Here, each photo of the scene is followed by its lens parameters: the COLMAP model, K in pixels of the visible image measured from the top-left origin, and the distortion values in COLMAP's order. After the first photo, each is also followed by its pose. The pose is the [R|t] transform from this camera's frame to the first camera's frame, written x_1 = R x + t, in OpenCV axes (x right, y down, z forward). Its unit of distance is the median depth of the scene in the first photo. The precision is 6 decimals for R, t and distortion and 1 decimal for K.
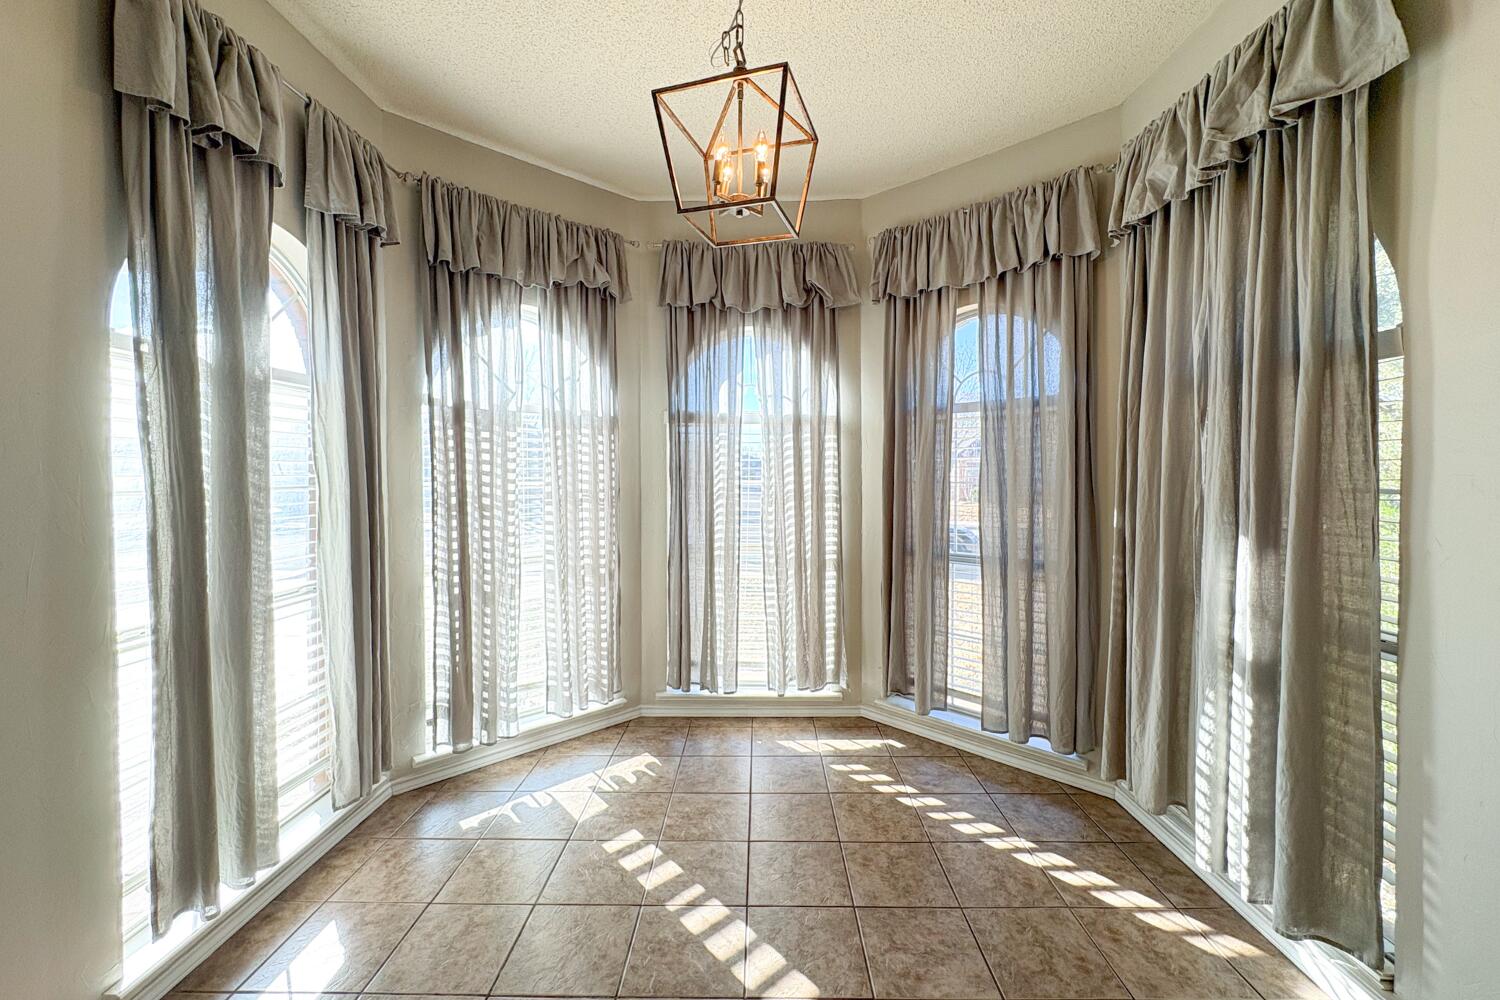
lens RADIAL K [[600.6, 0, 757.1], [0, 600.6, 483.5], [0, 0, 1]] dist [-0.002000, 0.000140]
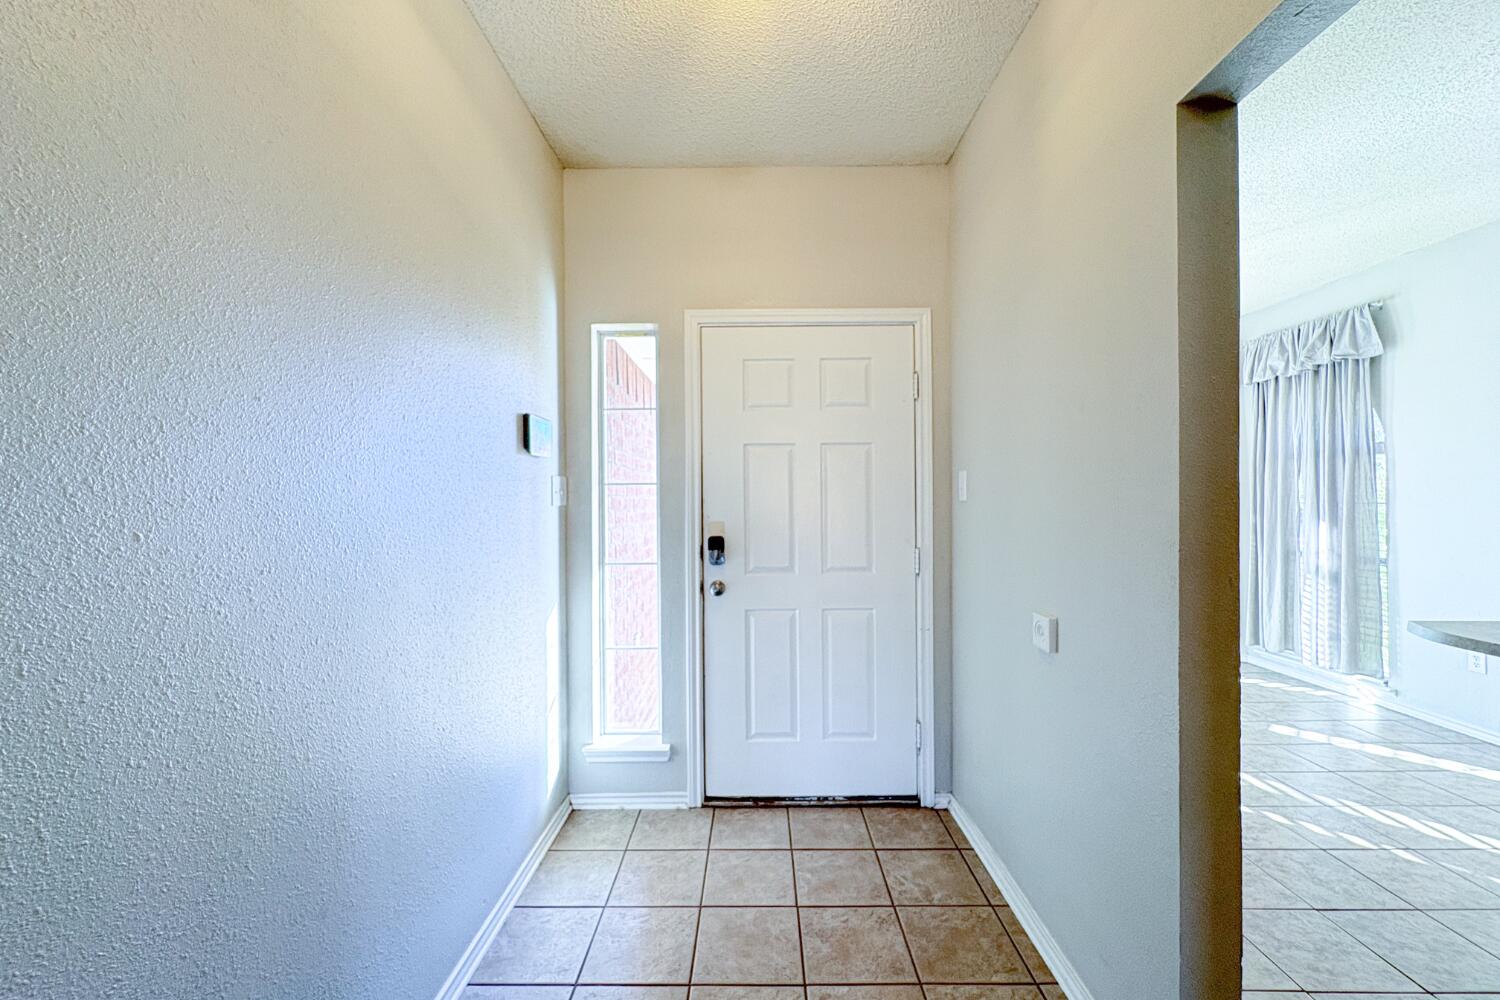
lens RADIAL K [[600.6, 0, 750.1], [0, 600.6, 494.2], [0, 0, 1]] dist [-0.002000, 0.000140]
pose [[0.999983, 0.005001, 0.003008, -1.625106], [-0.004895, 0.999402, -0.034233, 0.072602], [-0.003177, 0.034218, 0.999409, -1.529006]]
